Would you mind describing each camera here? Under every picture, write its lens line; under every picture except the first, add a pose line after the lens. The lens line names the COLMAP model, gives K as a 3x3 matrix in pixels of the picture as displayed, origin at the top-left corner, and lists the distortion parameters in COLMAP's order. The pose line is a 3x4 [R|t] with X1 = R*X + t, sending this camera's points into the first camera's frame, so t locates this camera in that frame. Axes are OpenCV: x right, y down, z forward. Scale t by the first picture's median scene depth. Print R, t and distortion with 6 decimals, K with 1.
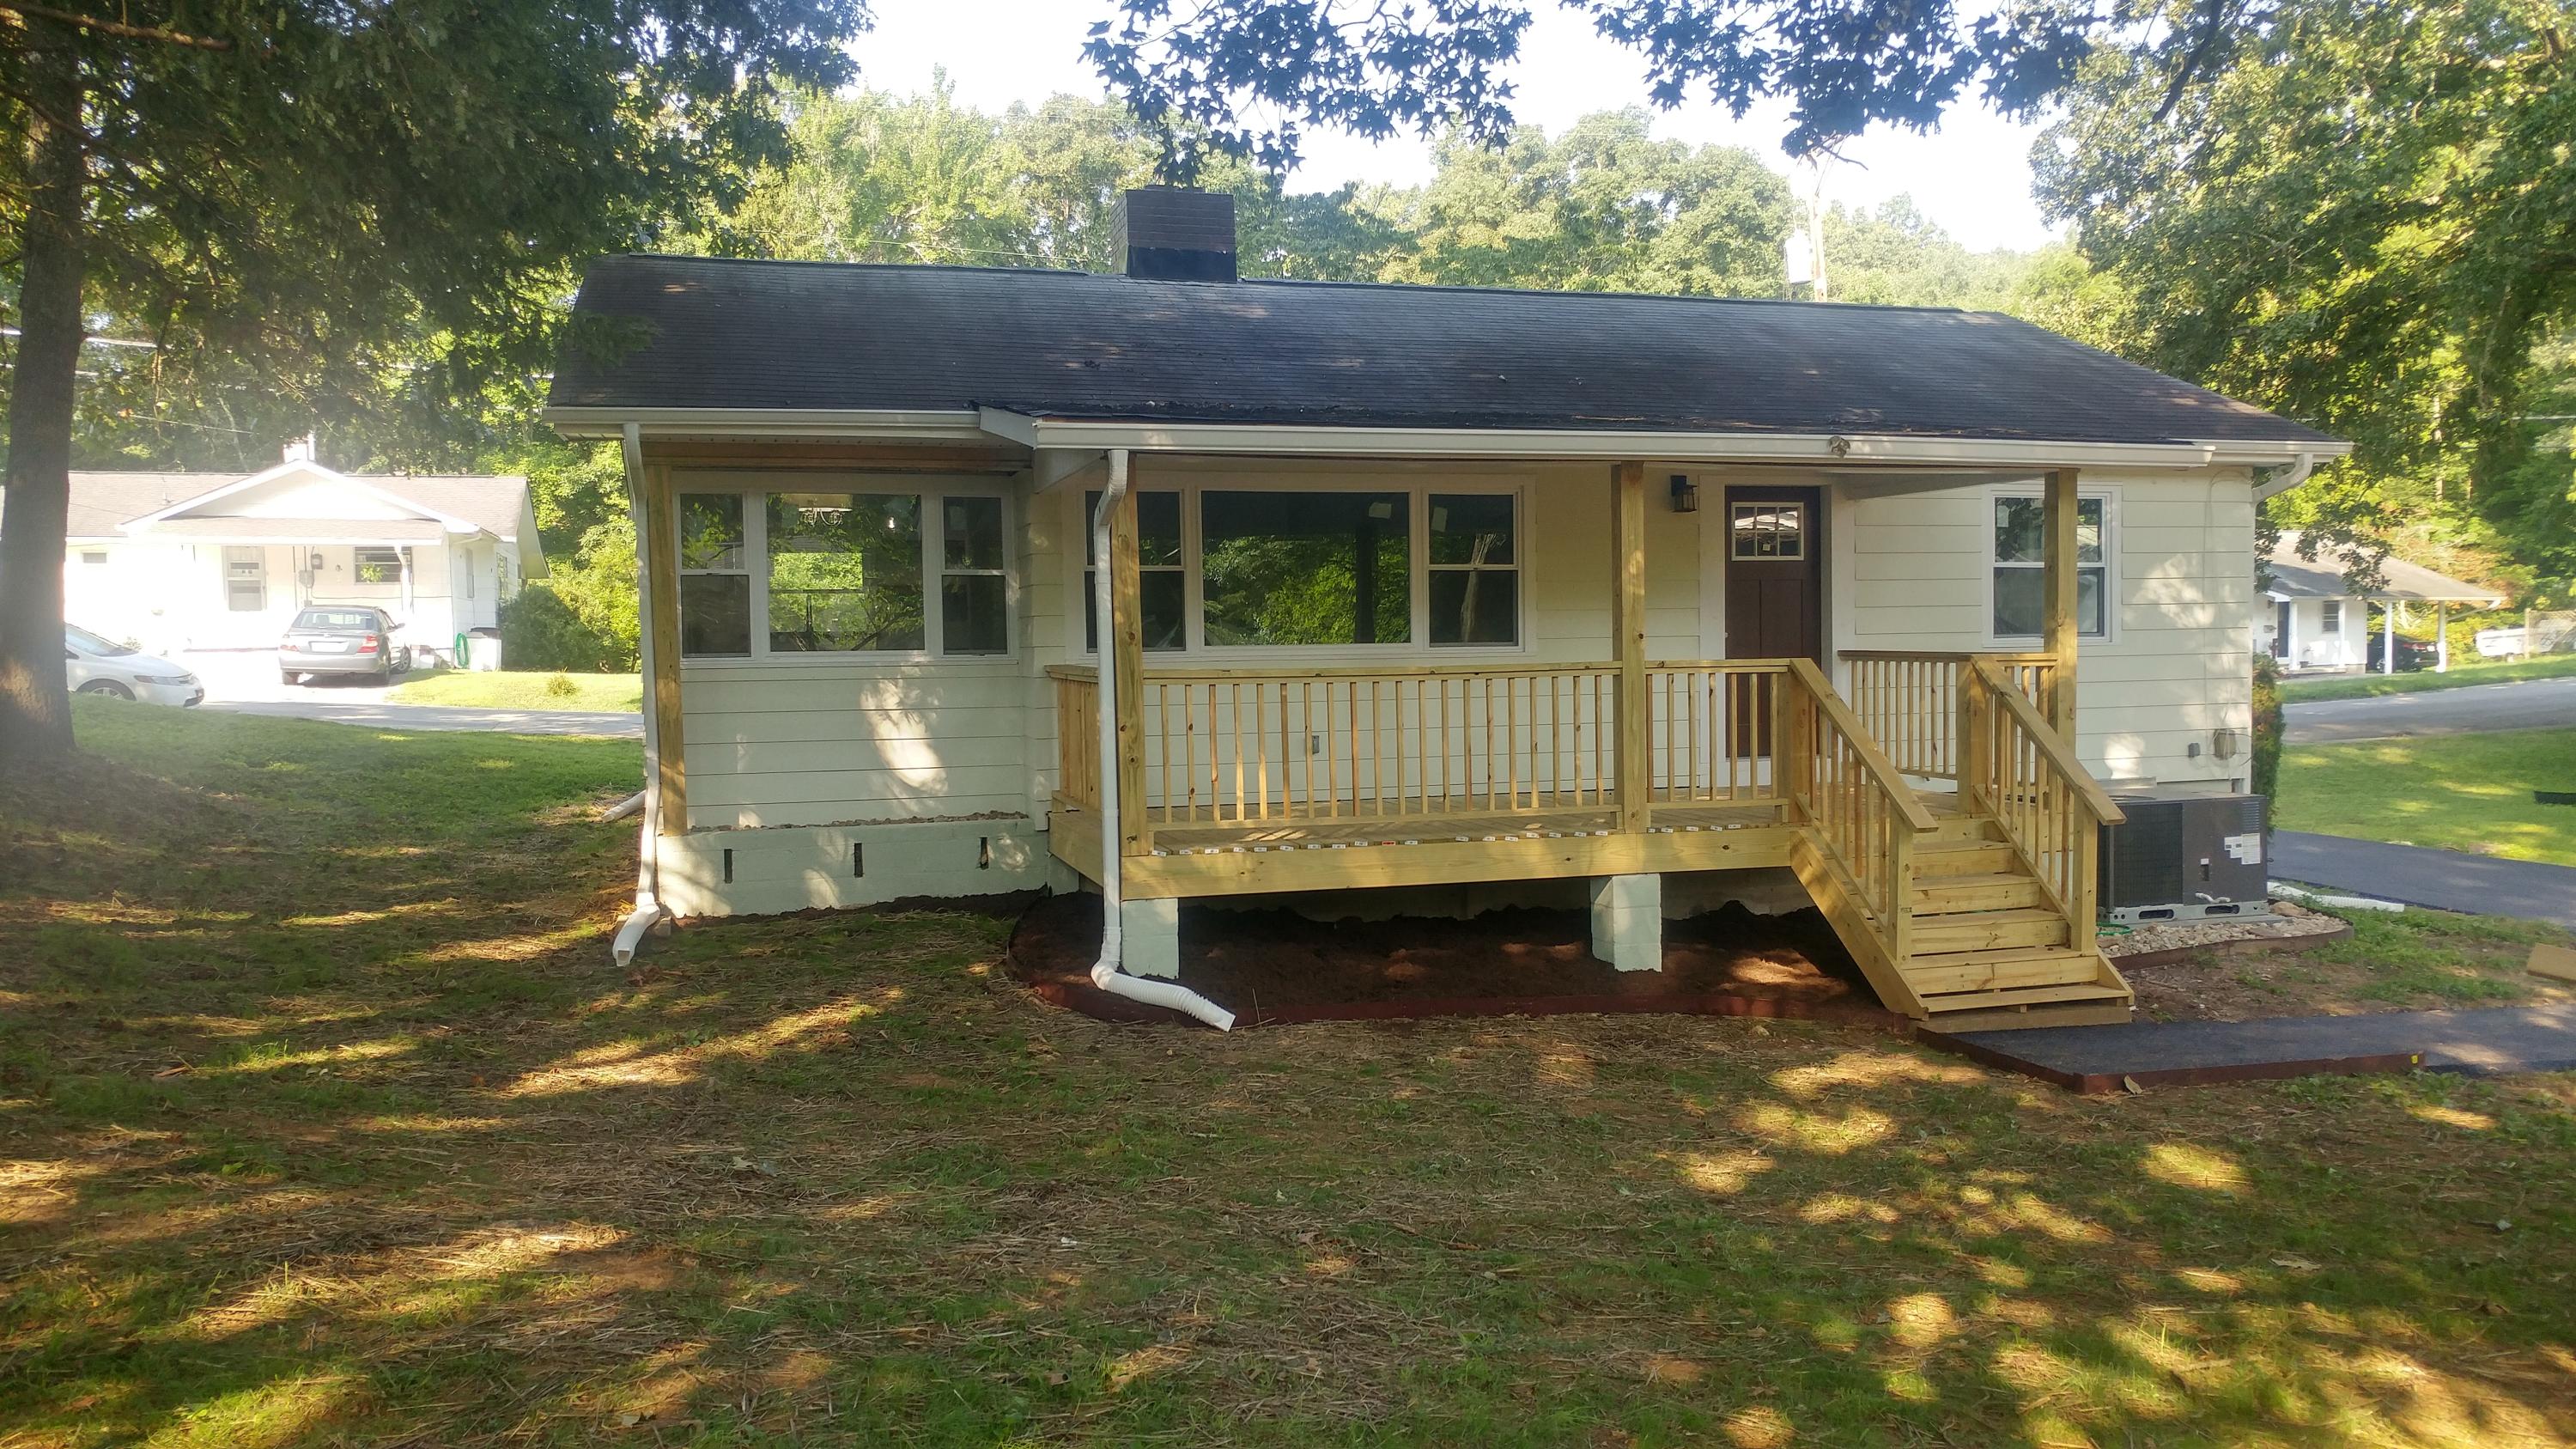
lens RADIAL K [[1913.9, 0, 1288.9], [0, 1913.9, 723.8], [0, 0, 1]] dist [0.056660, 0.003541]
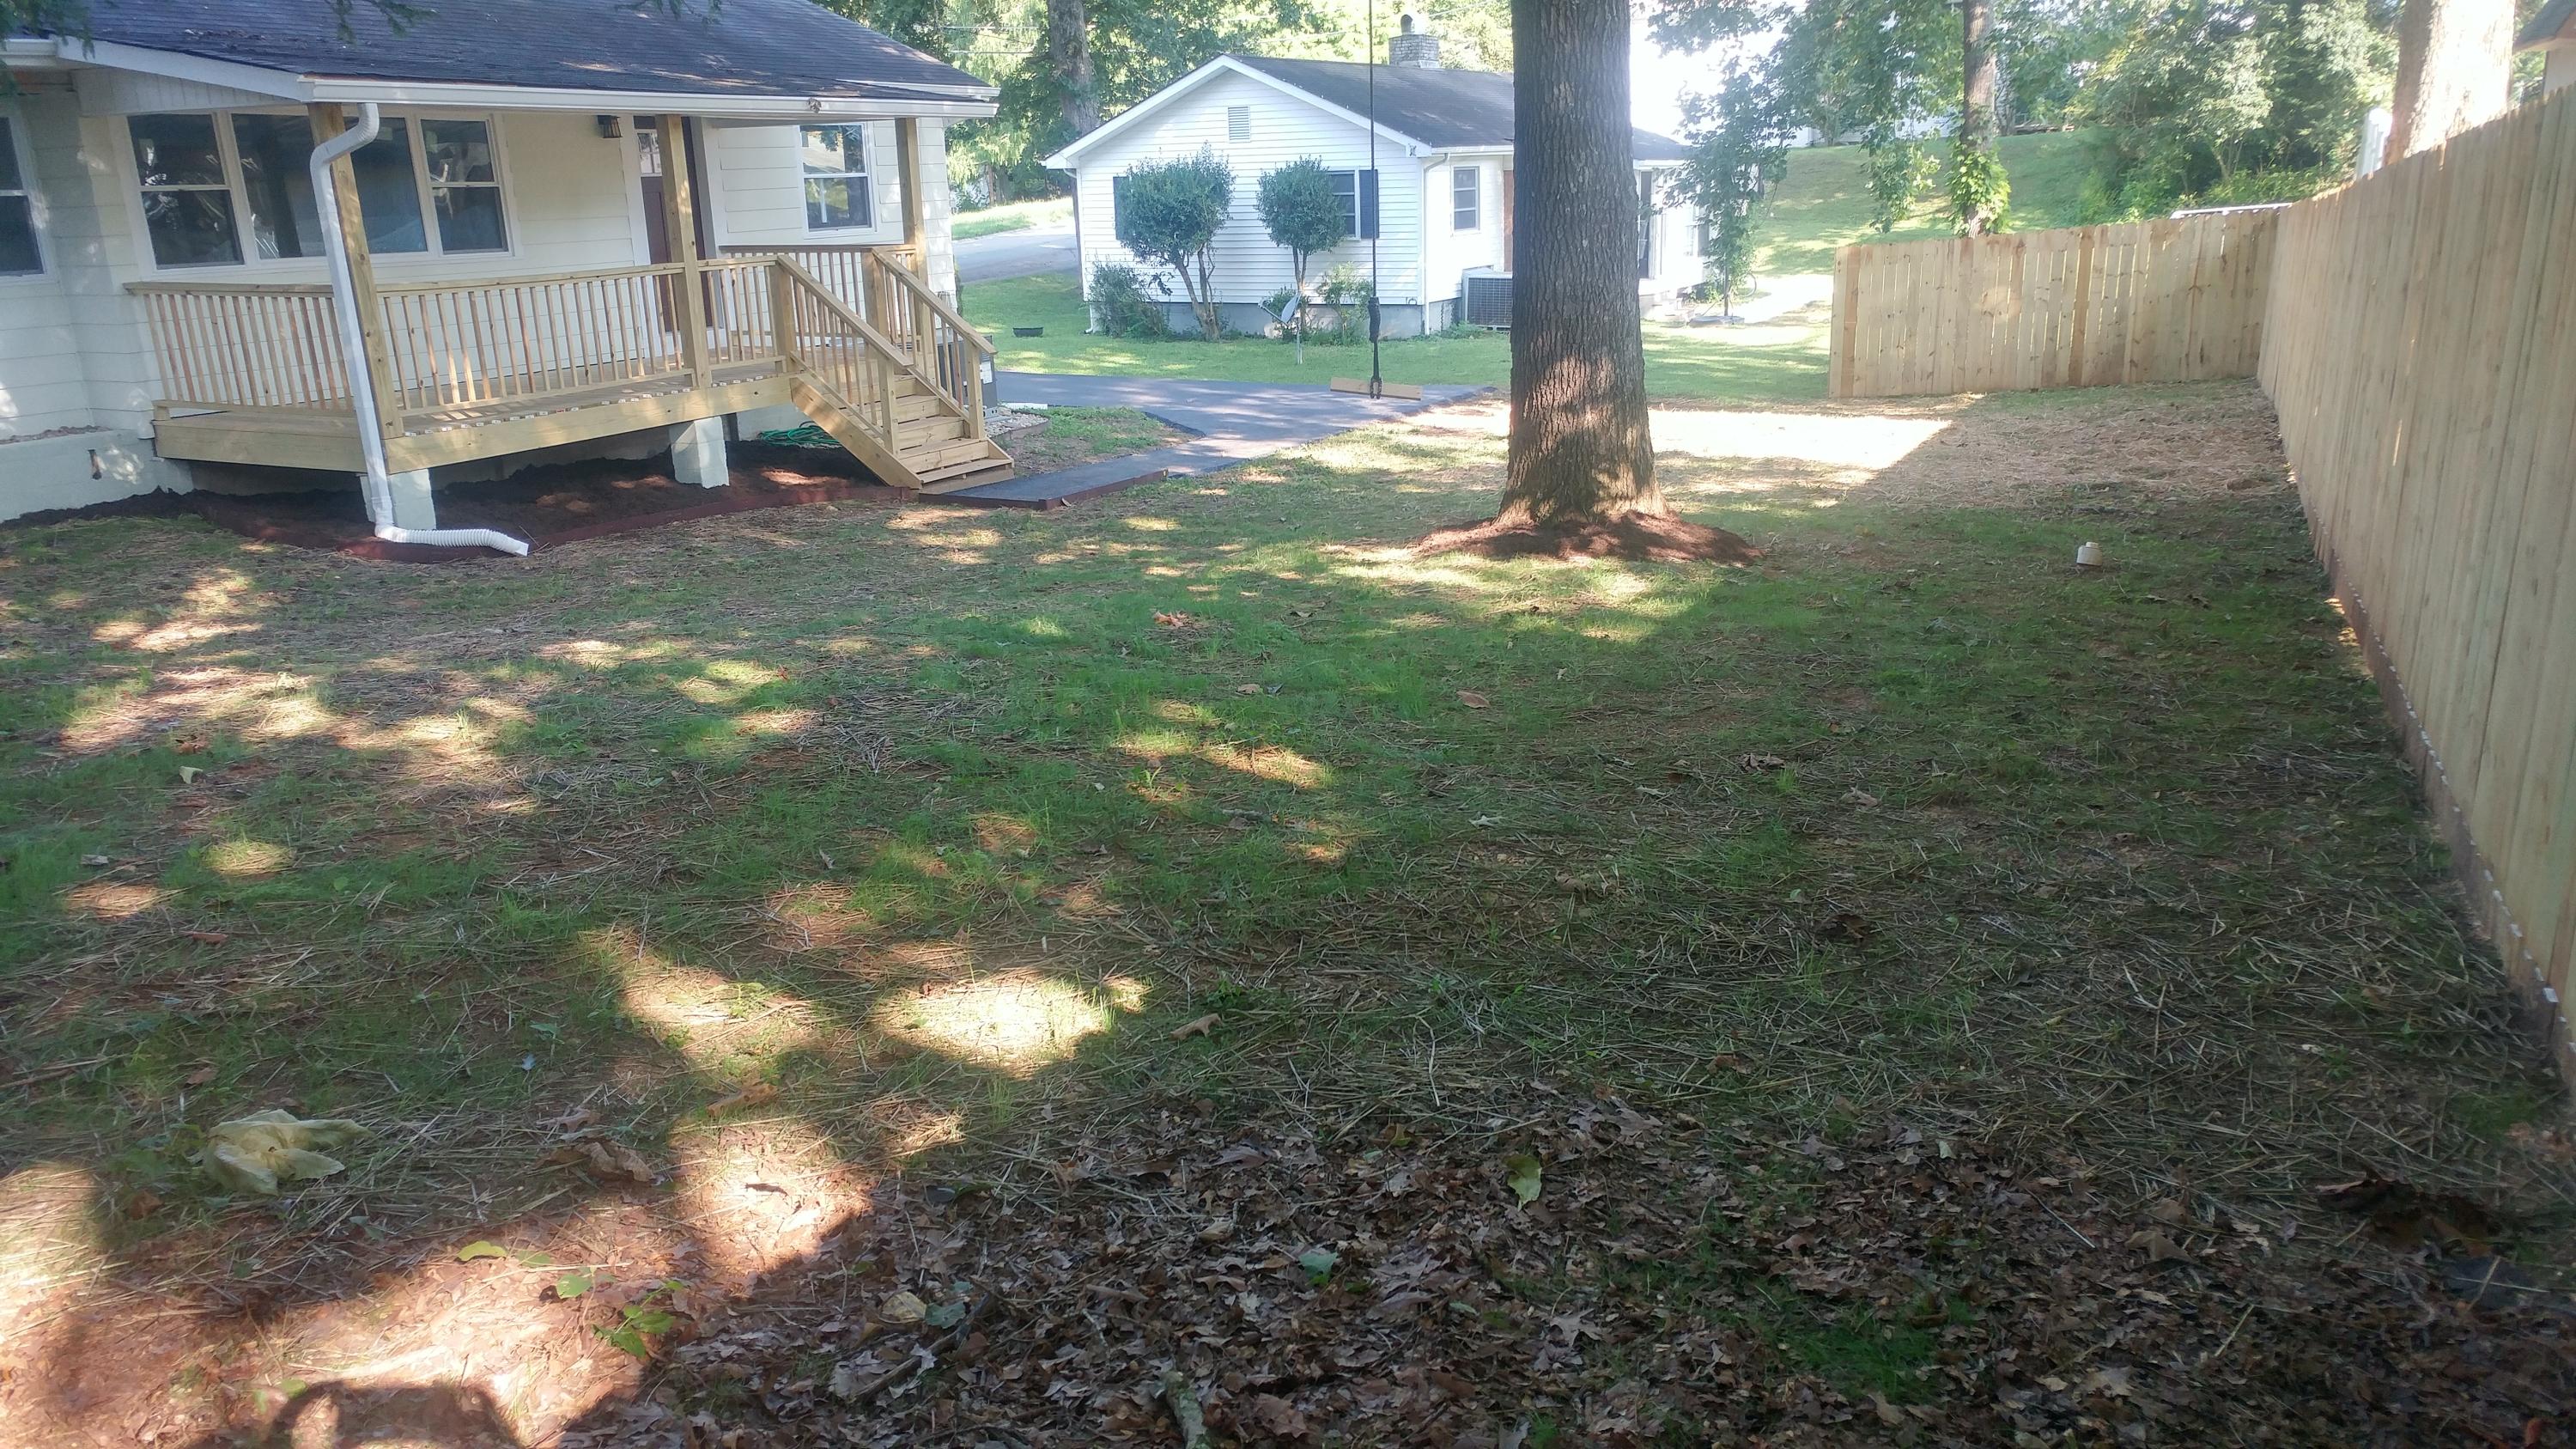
lens RADIAL K [[1913.9, 0, 1288.9], [0, 1913.9, 723.8], [0, 0, 1]] dist [0.056660, 0.003541]
pose [[0.684493, -0.212776, 0.697277, -0.557062], [0.059657, 0.969600, 0.237313, -0.014342], [-0.726574, -0.120842, 0.676378, -0.288086]]
